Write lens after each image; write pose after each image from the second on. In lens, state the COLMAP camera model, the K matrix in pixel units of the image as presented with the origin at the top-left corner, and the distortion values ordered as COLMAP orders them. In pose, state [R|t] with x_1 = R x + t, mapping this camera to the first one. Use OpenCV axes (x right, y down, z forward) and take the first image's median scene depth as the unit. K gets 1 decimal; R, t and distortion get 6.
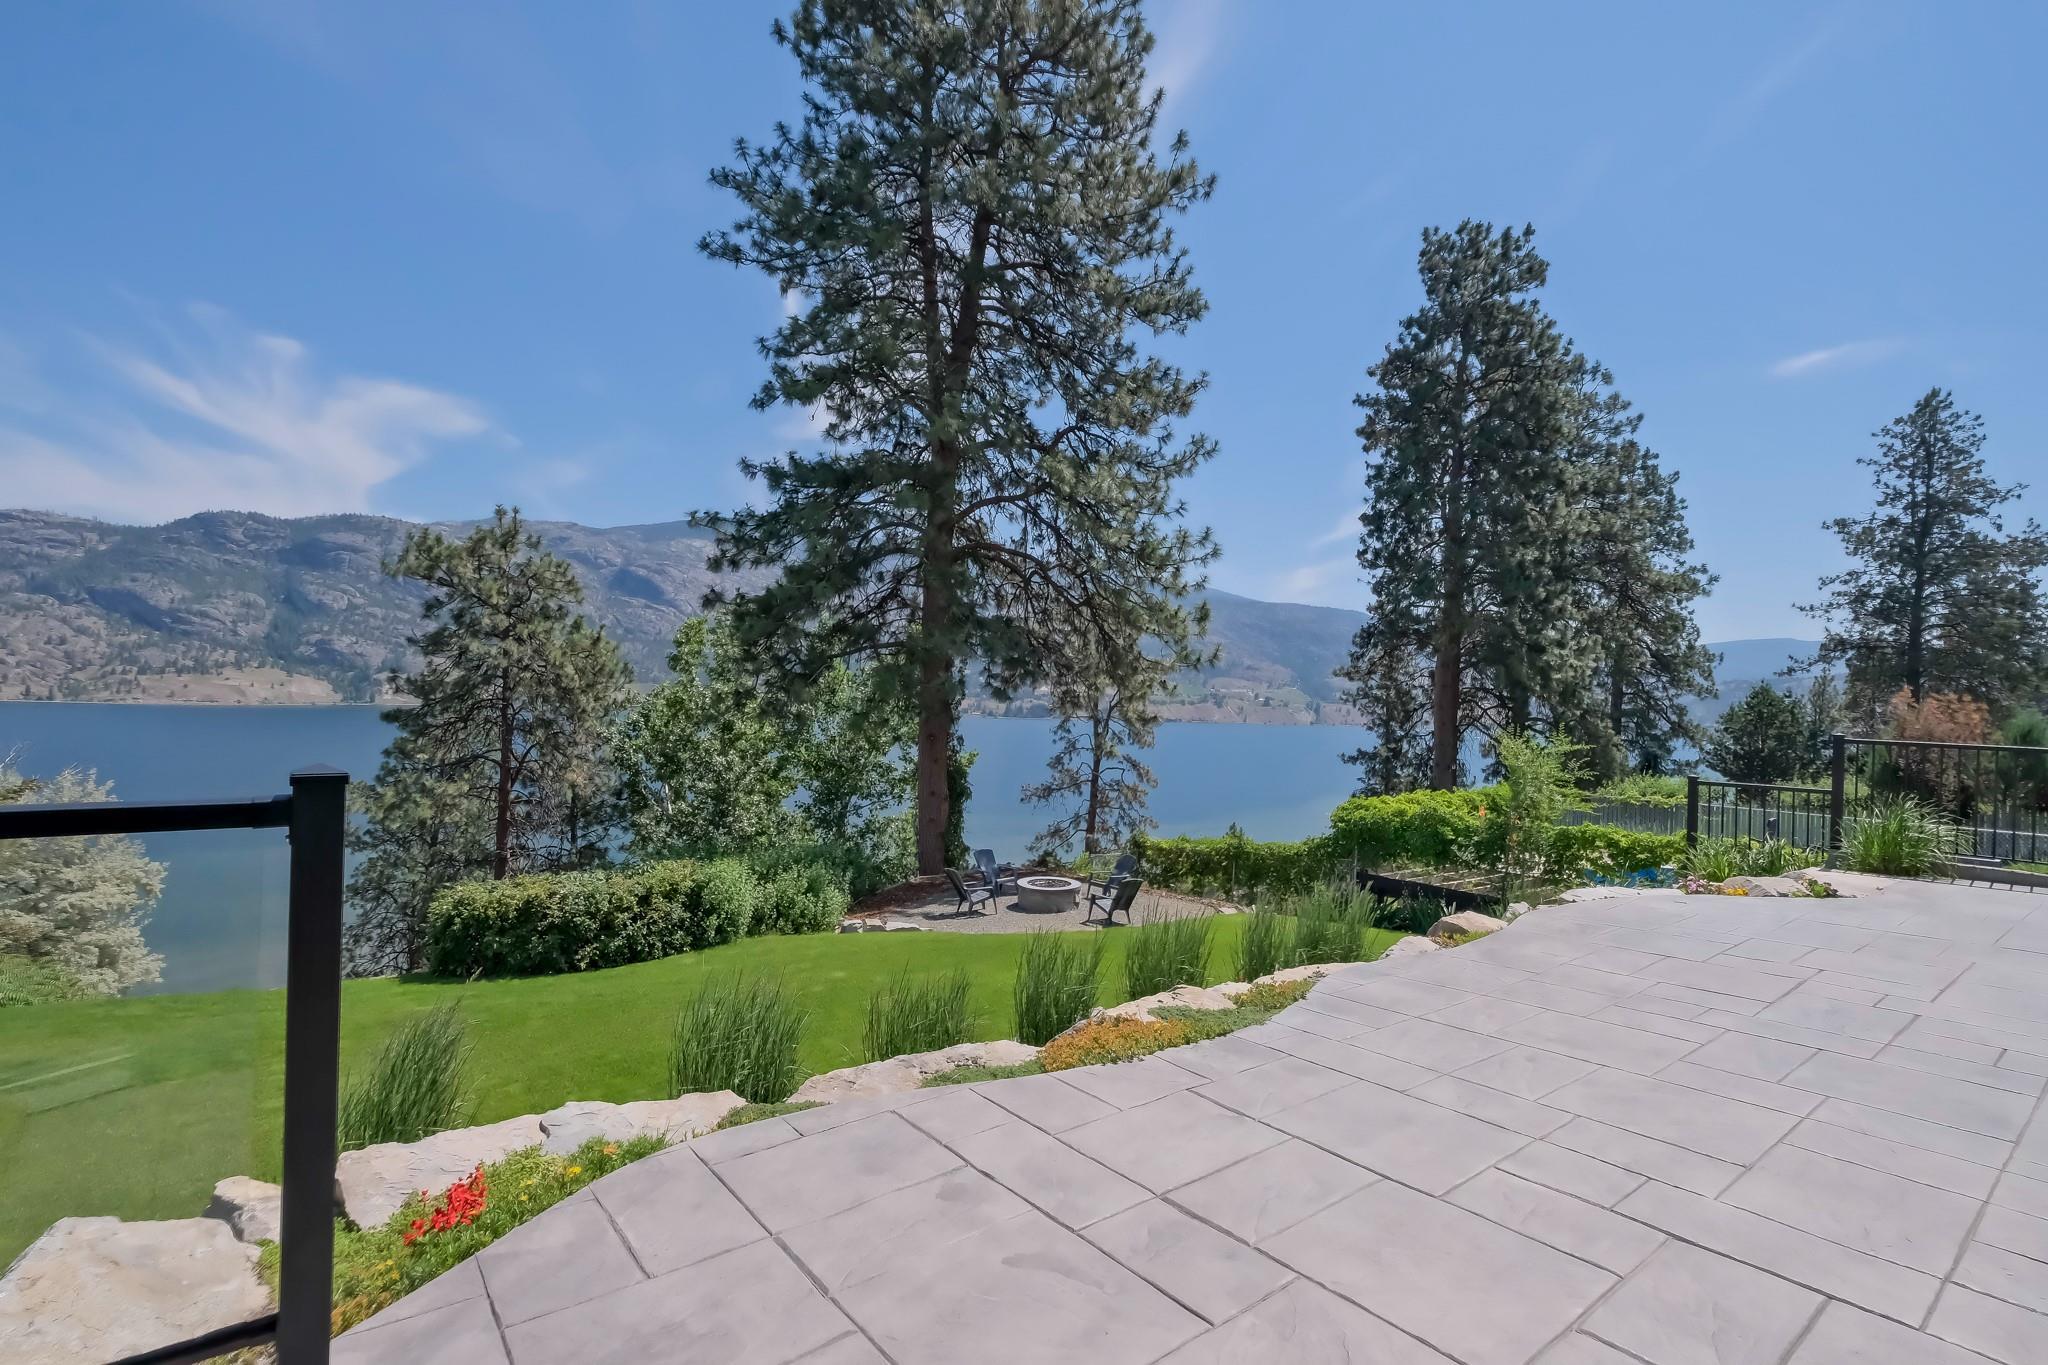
lens RADIAL K [[952.9, 0, 1024.0], [0, 952.9, 682.5], [0, 0, 1]] dist [0.000530, 0.000231]
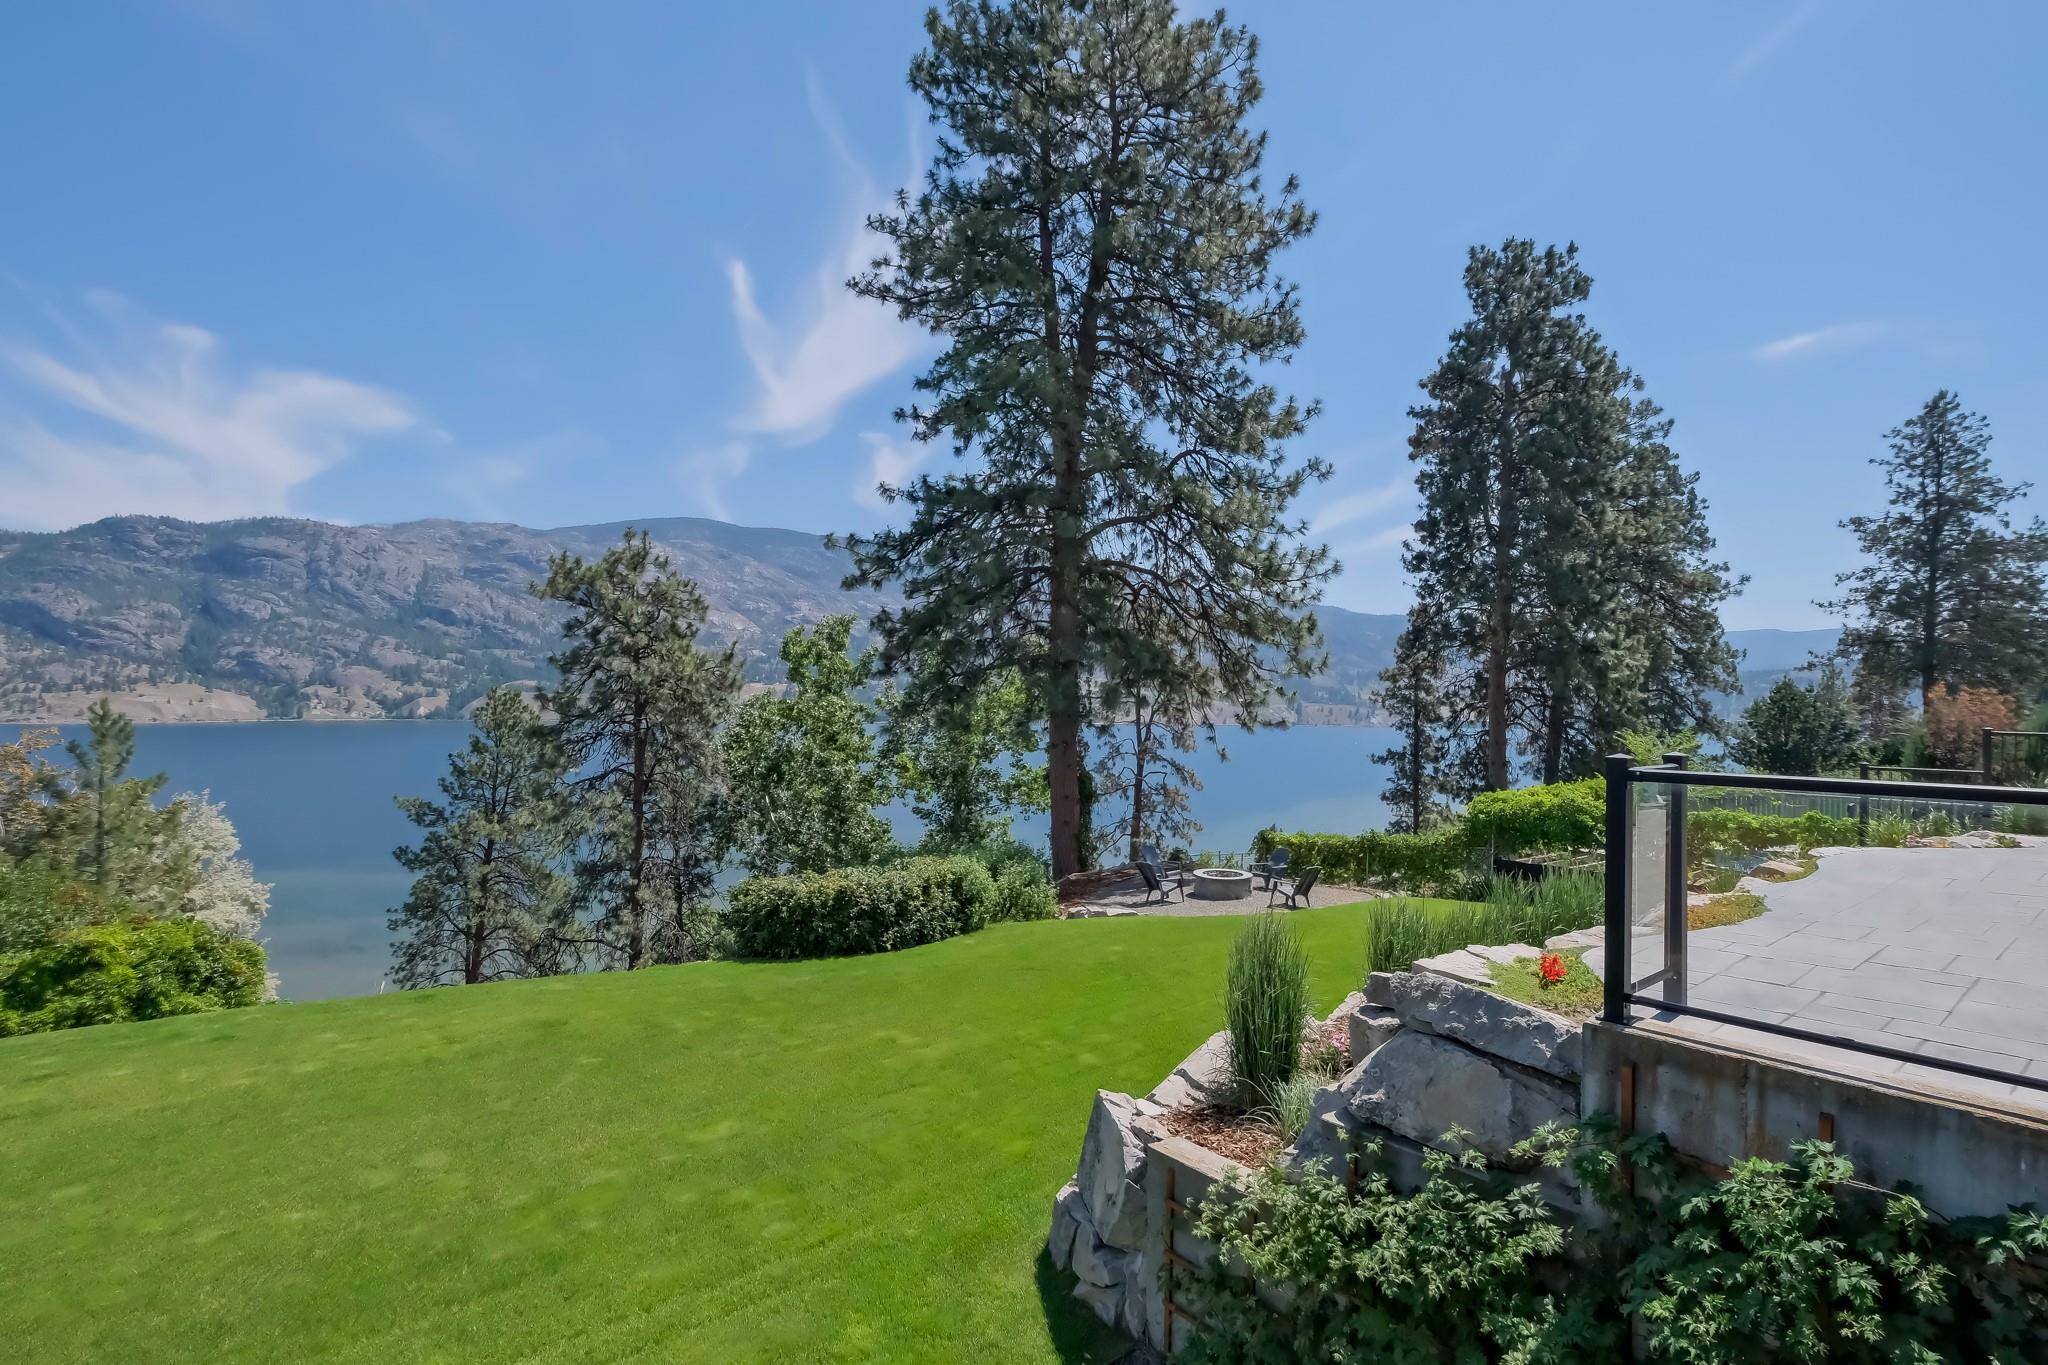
lens RADIAL K [[996.1, 0, 1024.0], [0, 996.1, 682.5], [0, 0, 1]] dist [0.007013, -0.004982]
pose [[0.999396, -0.015041, 0.031321, -0.105540], [0.015156, 0.999879, -0.003434, -0.004607], [-0.031266, 0.003906, 0.999503, -0.065512]]
